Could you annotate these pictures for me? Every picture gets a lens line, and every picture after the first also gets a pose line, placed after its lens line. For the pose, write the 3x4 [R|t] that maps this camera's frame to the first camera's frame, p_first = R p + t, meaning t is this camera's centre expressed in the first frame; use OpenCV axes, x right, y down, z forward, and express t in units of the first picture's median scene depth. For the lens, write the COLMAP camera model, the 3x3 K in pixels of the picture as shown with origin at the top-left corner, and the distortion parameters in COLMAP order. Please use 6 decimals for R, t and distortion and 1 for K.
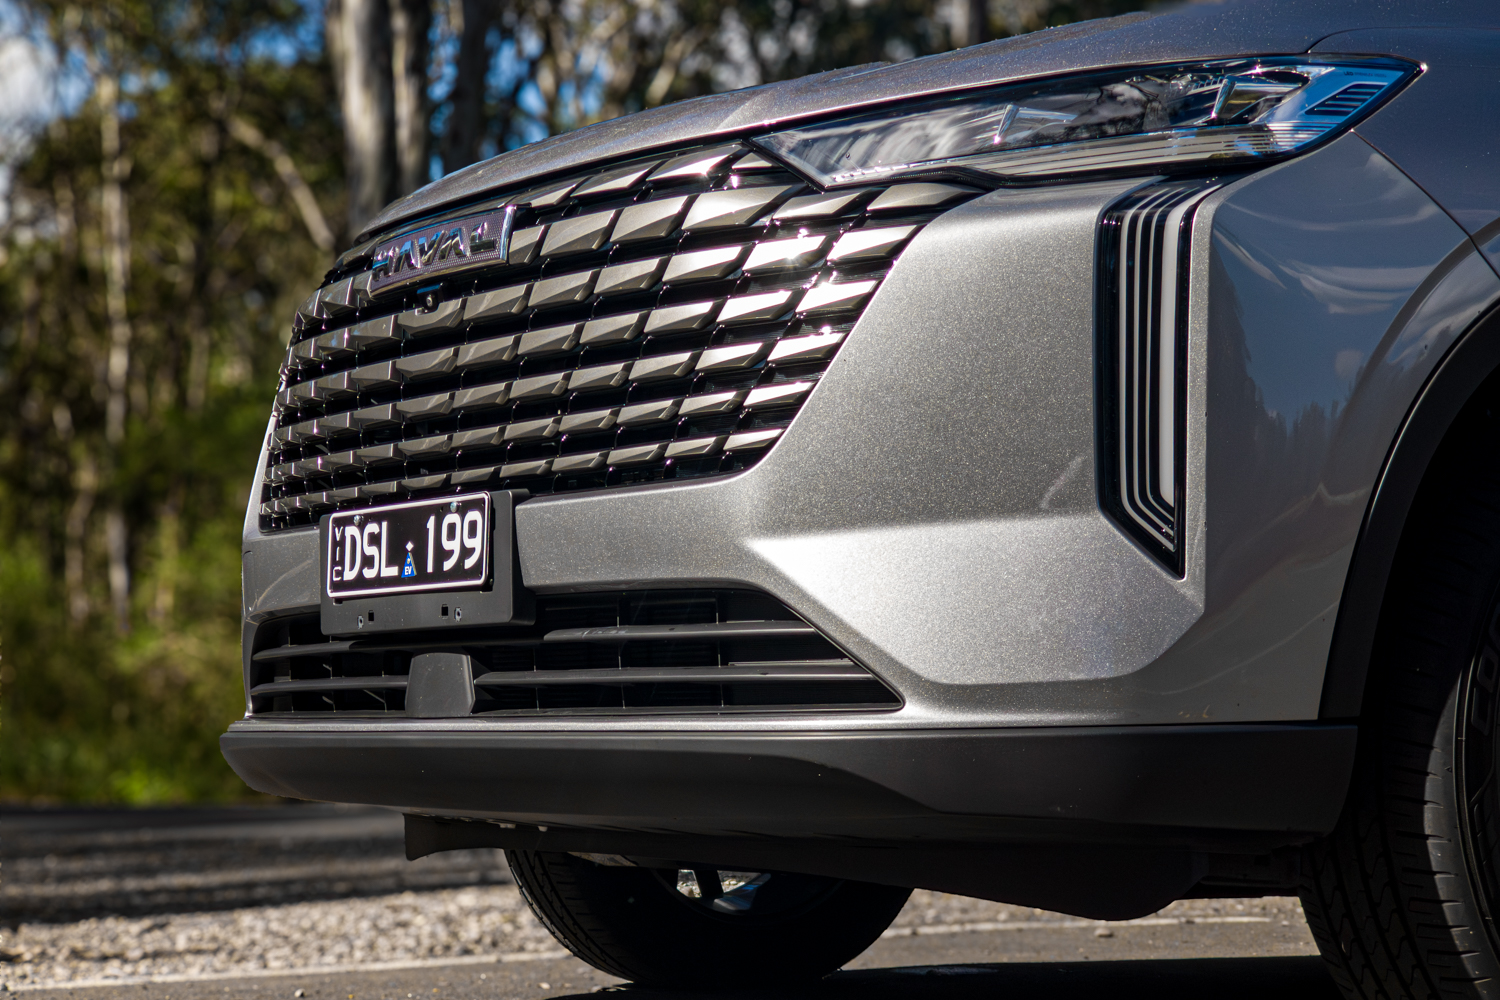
lens RADIAL K [[2907.7, 0, 755.3], [0, 2907.7, 551.0], [0, 0, 1]] dist [0.153087, 0.081518]
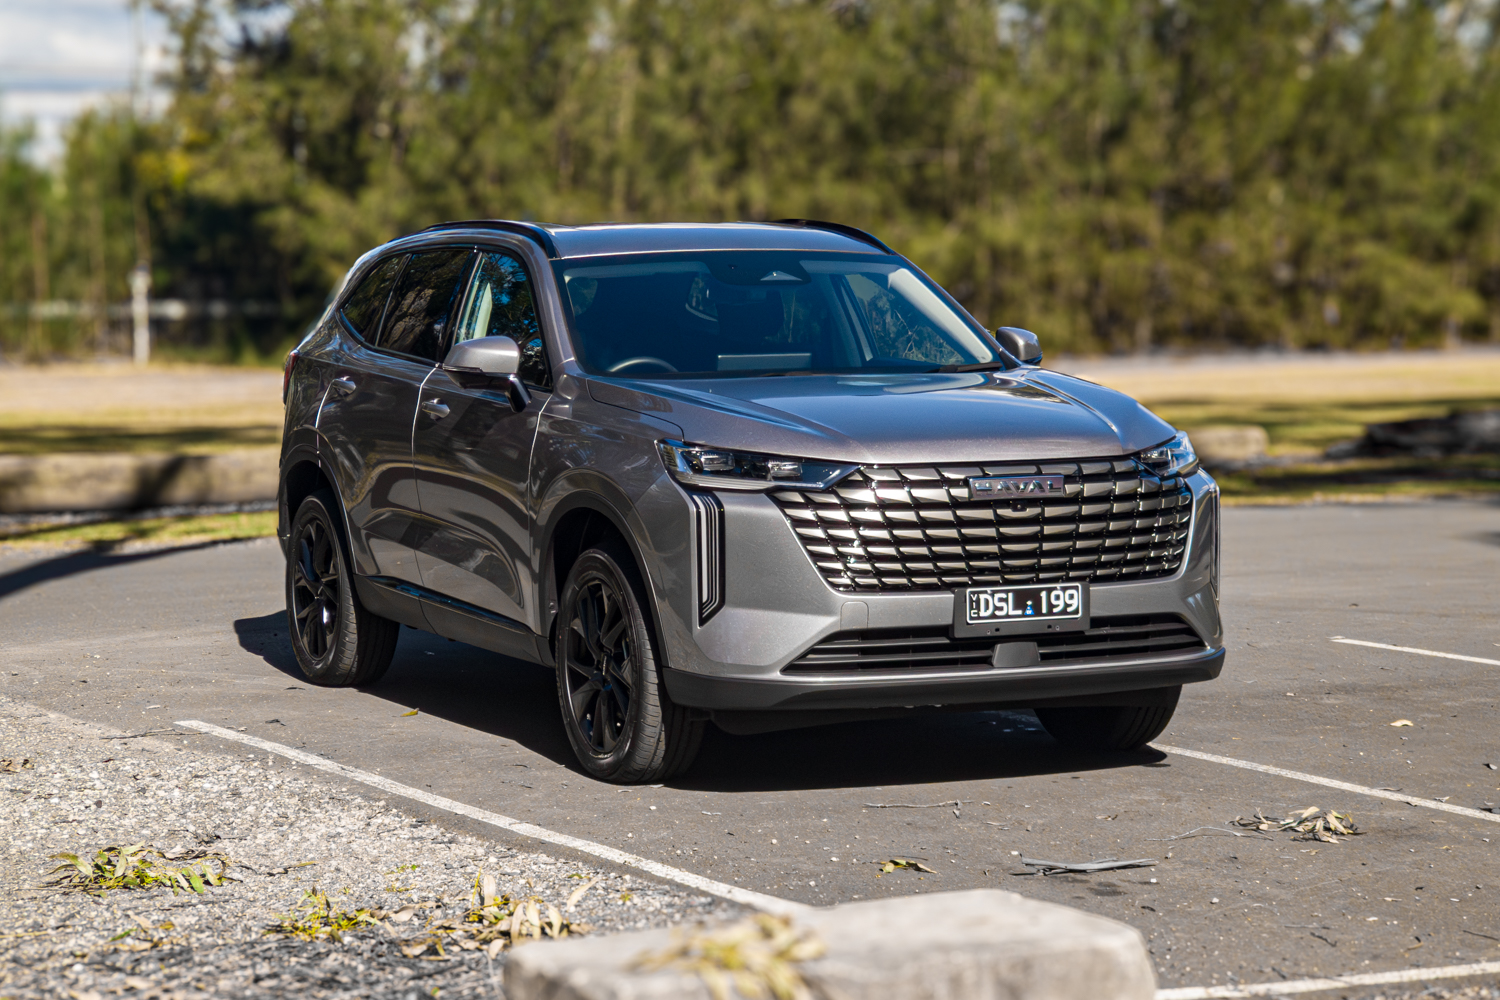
lens RADIAL K [[3519.8, 0, 717.9], [0, 3519.8, 500.1], [0, 0, 1]] dist [-0.026264, 4.765346]
pose [[0.186649, -0.069086, 0.979995, -3.407855], [-0.053853, 0.995305, 0.080422, -0.347391], [-0.980950, -0.067786, 0.182052, 0.733545]]
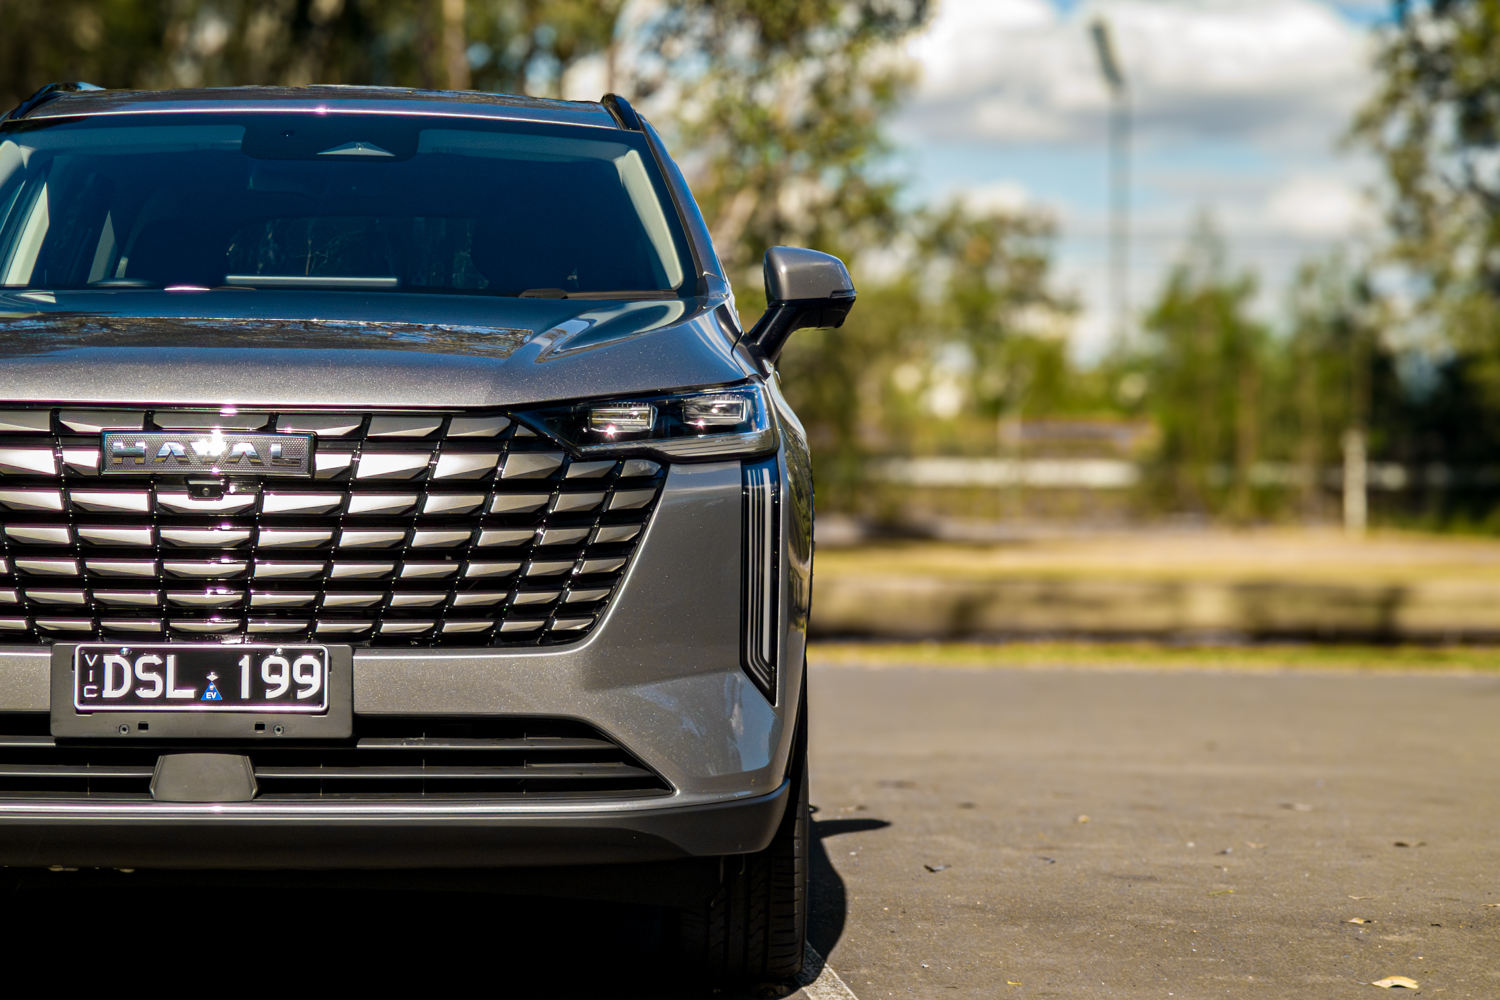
lens RADIAL K [[3519.8, 0, 717.9], [0, 3519.8, 500.1], [0, 0, 1]] dist [-0.026264, 4.765346]
pose [[0.554190, -0.006617, 0.832364, -1.404858], [-0.062541, 0.996811, 0.049564, -0.186439], [-0.830038, -0.079524, 0.552008, -0.093800]]
